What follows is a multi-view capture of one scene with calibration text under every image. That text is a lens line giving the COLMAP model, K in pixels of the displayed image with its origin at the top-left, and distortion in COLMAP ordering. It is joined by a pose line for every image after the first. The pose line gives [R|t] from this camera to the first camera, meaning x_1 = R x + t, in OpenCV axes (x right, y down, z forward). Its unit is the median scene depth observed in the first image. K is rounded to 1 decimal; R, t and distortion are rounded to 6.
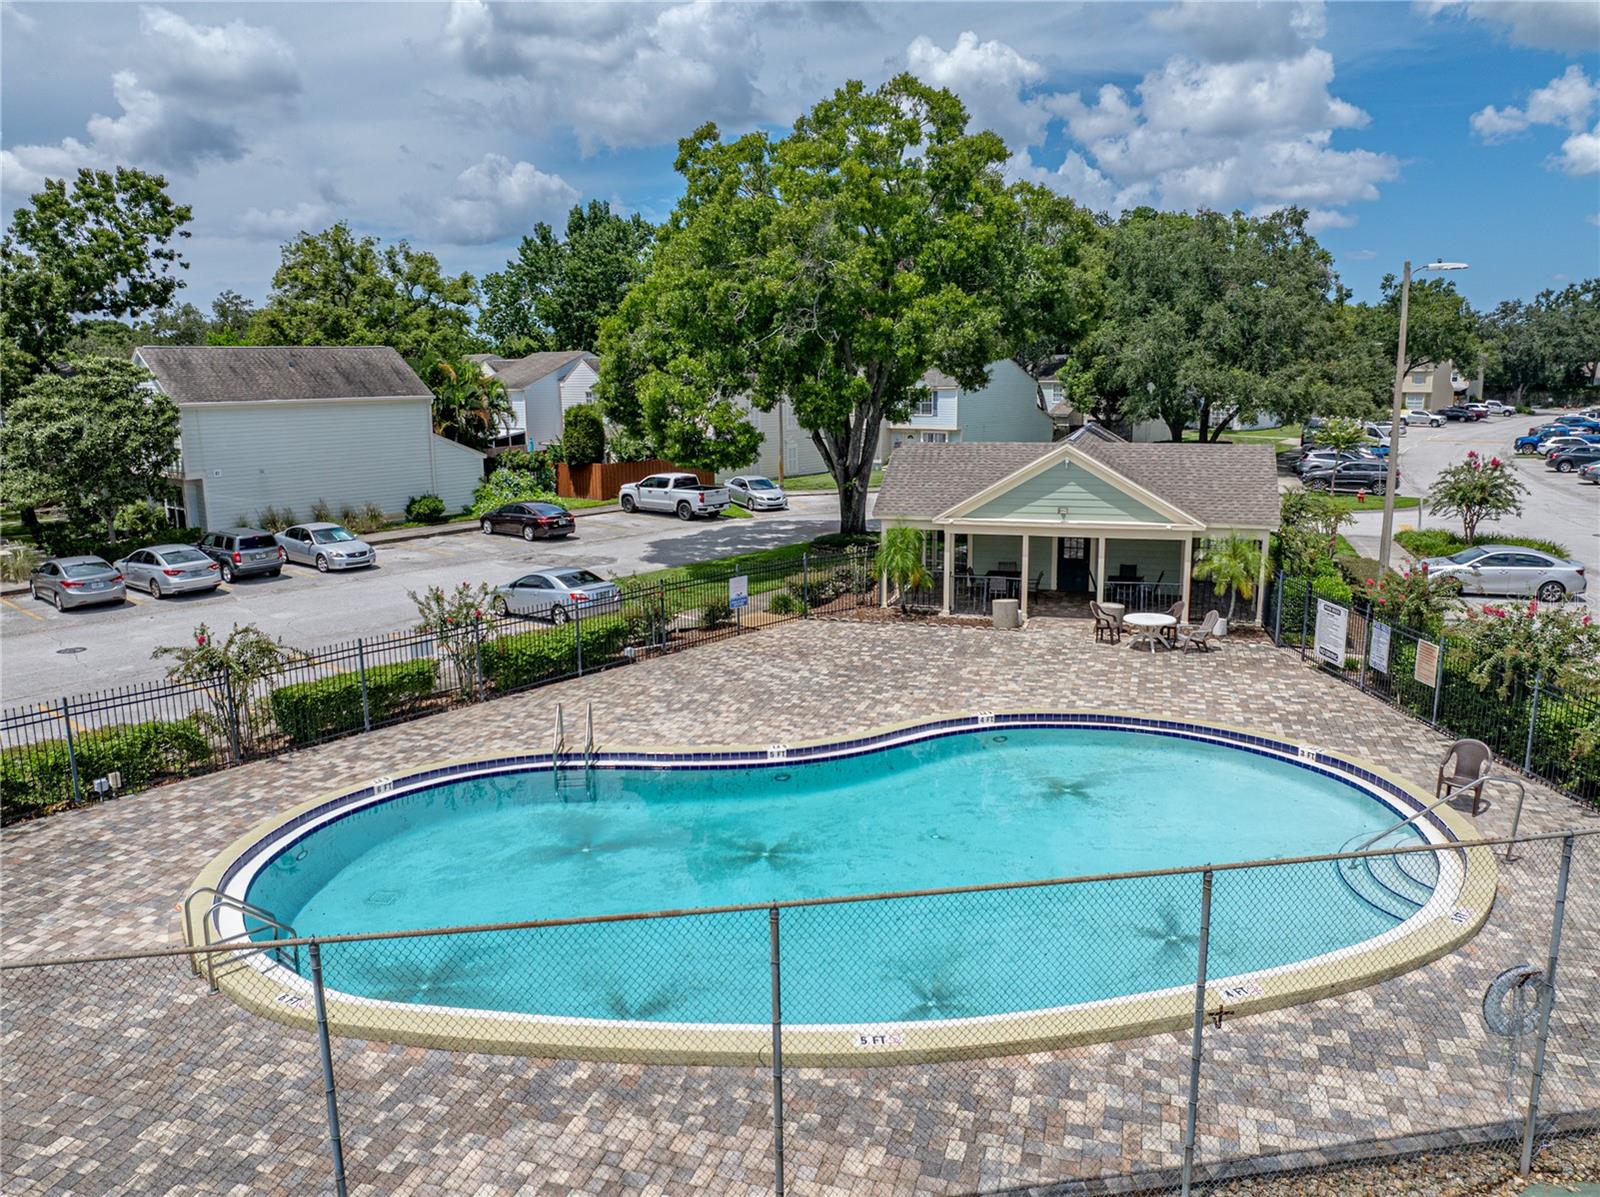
lens RADIAL K [[1150.0, 0, 800.0], [0, 1150.0, 598.5], [0, 0, 1]] dist [-0.032636, 0.023669]
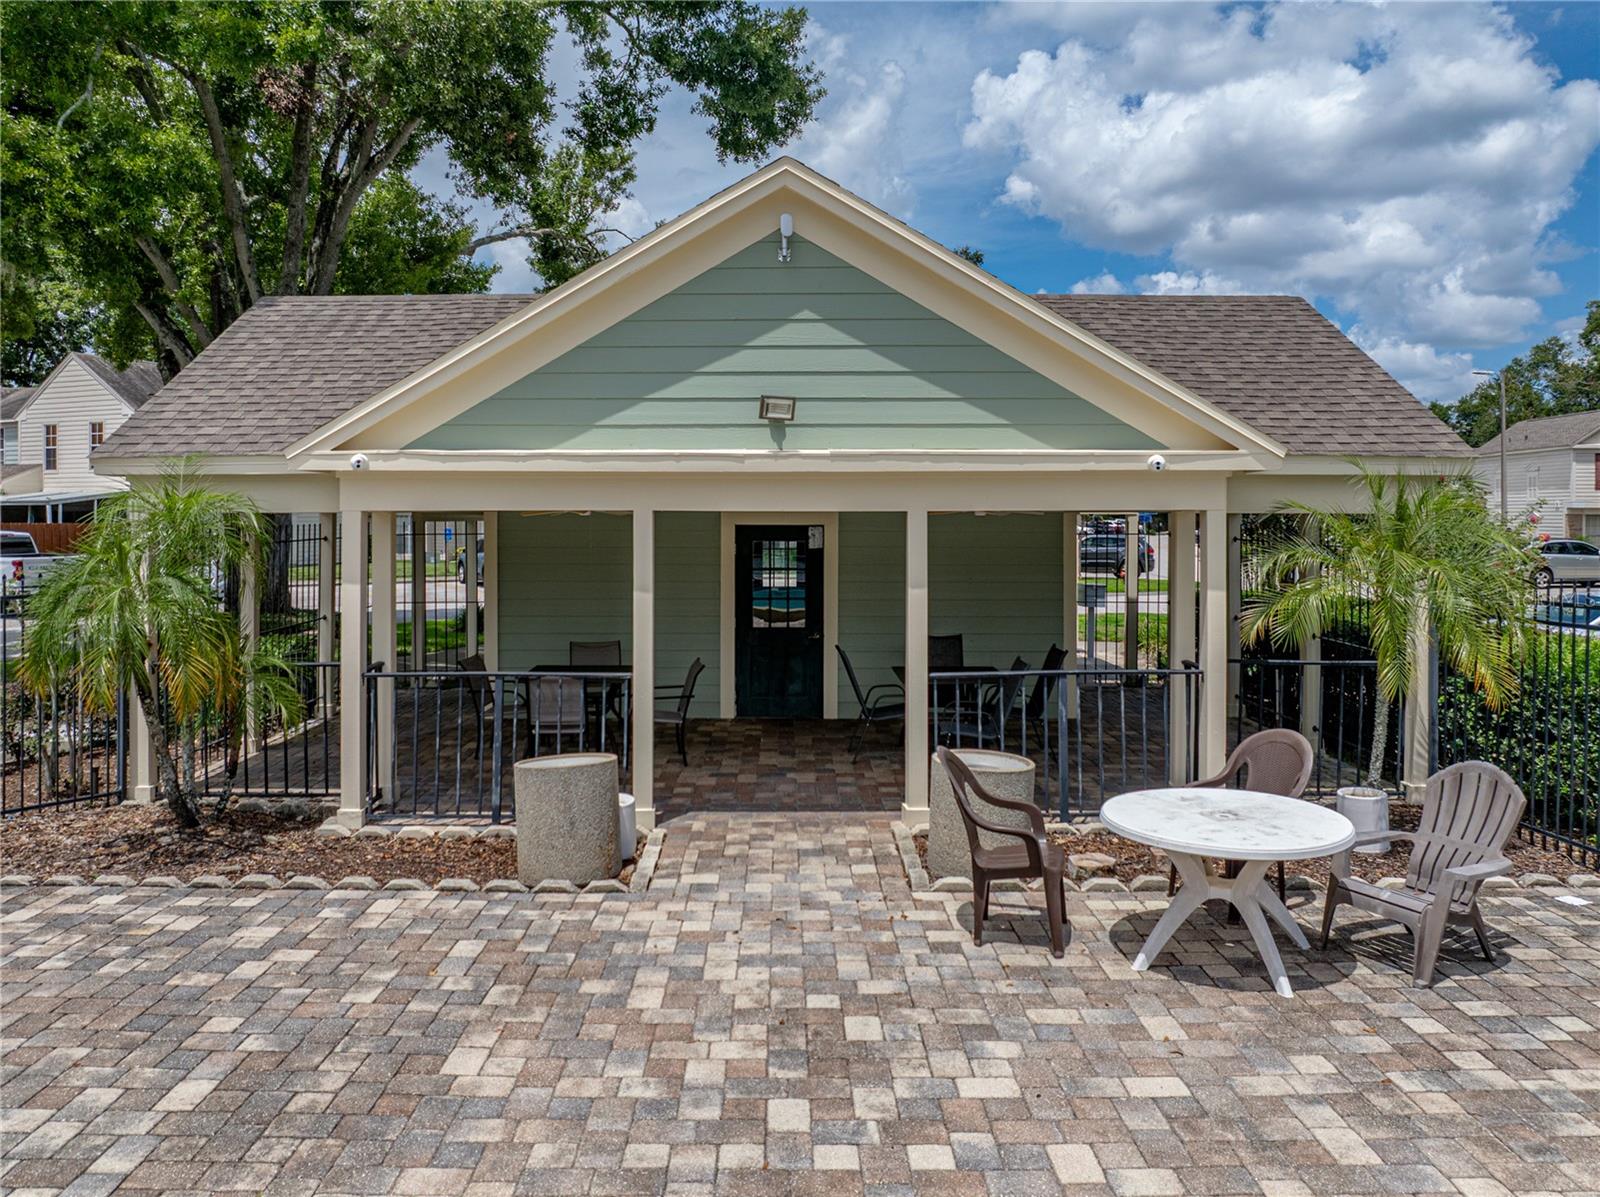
lens RADIAL K [[1135.5, 0, 805.8], [0, 1135.5, 561.4], [0, 0, 1]] dist [-0.039900, 0.004980]
pose [[0.947109, 0.004665, 0.320877, 0.145777], [0.046856, 0.987168, -0.152654, -0.001134], [-0.317472, 0.159615, 0.934738, 0.731204]]
